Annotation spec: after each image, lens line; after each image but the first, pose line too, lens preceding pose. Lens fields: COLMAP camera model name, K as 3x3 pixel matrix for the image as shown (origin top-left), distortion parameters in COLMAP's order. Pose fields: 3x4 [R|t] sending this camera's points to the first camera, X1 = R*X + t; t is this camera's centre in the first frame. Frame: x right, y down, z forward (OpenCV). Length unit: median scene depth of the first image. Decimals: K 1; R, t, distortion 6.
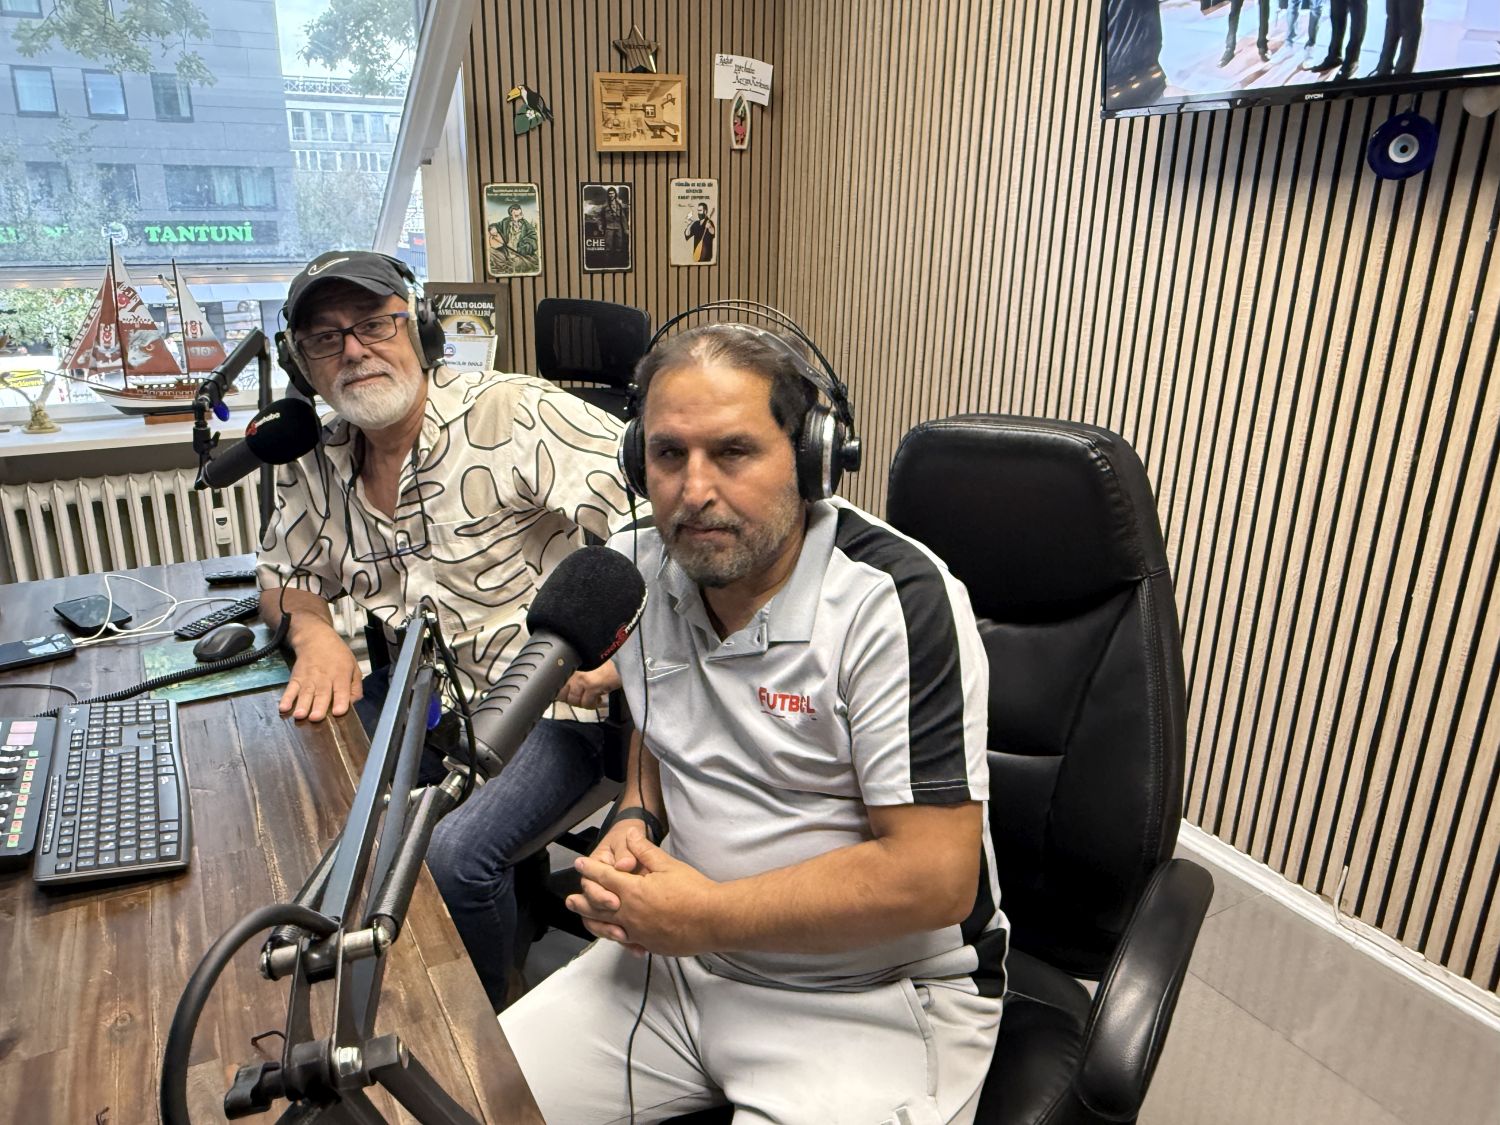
lens RADIAL K [[1073.2, 0, 679.2], [0, 1073.2, 559.3], [0, 0, 1]] dist [-0.000504, -0.000768]
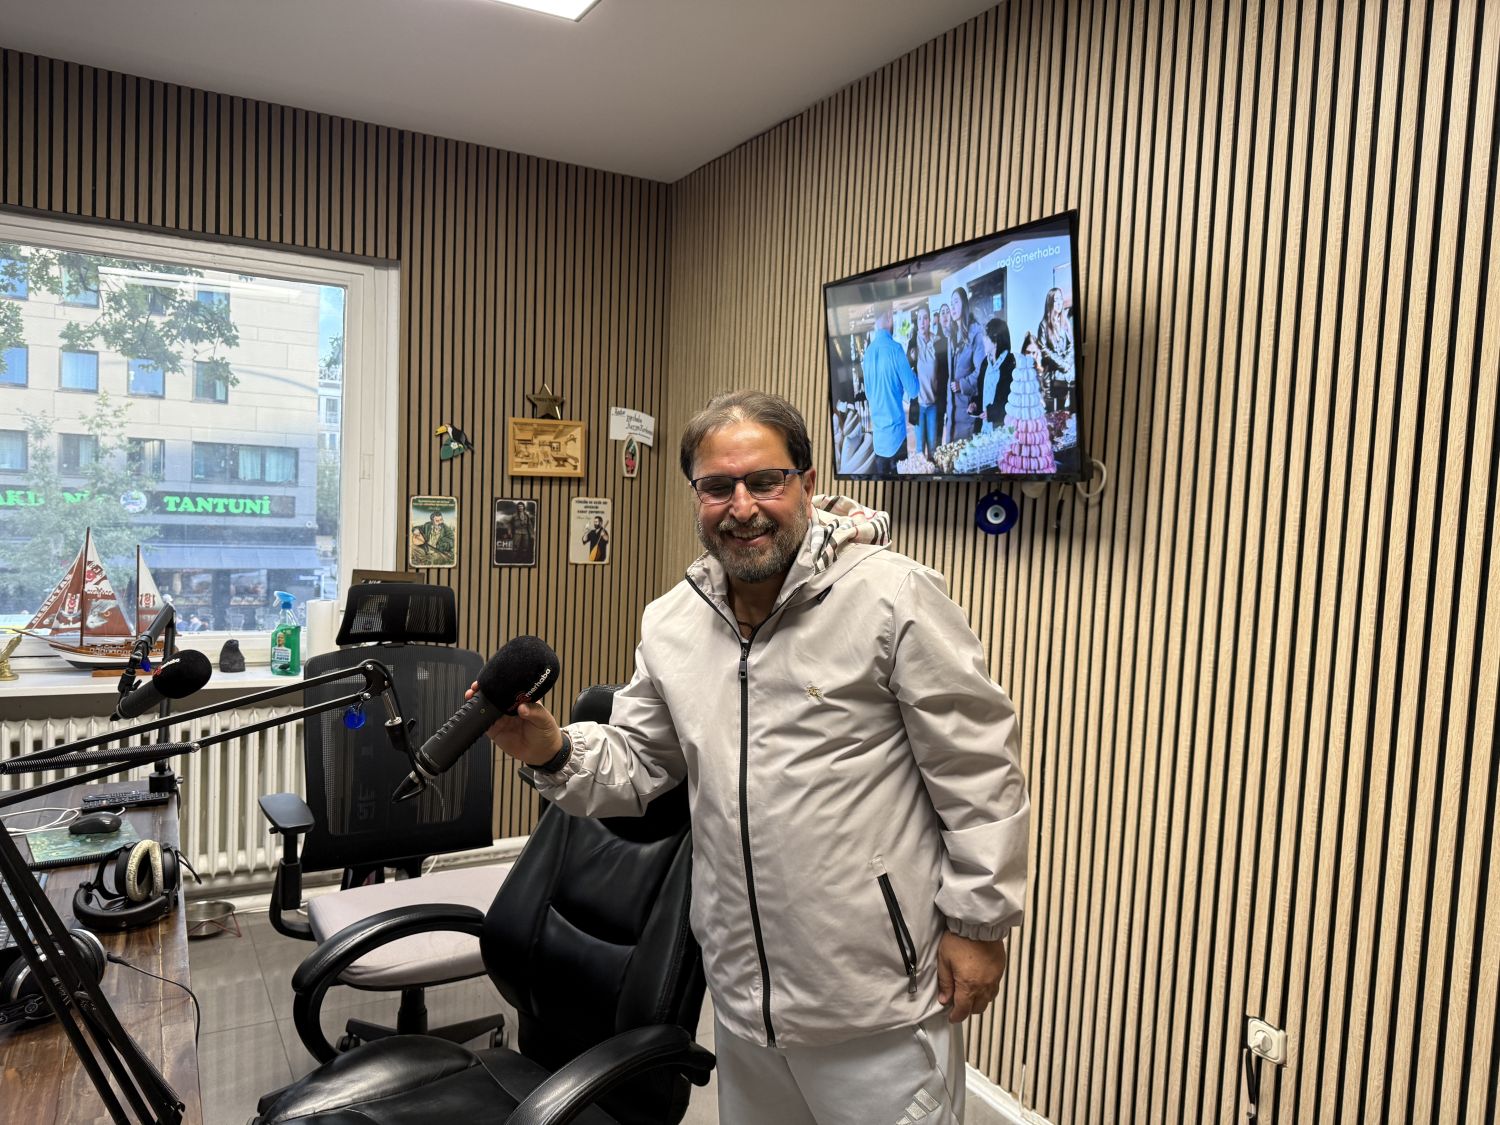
lens RADIAL K [[1053.0, 0, 754.7], [0, 1053.0, 574.0], [0, 0, 1]] dist [0.122955, -0.210609]
pose [[0.997577, 0.039795, 0.057067, 0.169544], [-0.024570, 0.968919, -0.246156, 0.039262], [-0.065089, 0.244157, 0.967549, -0.232392]]
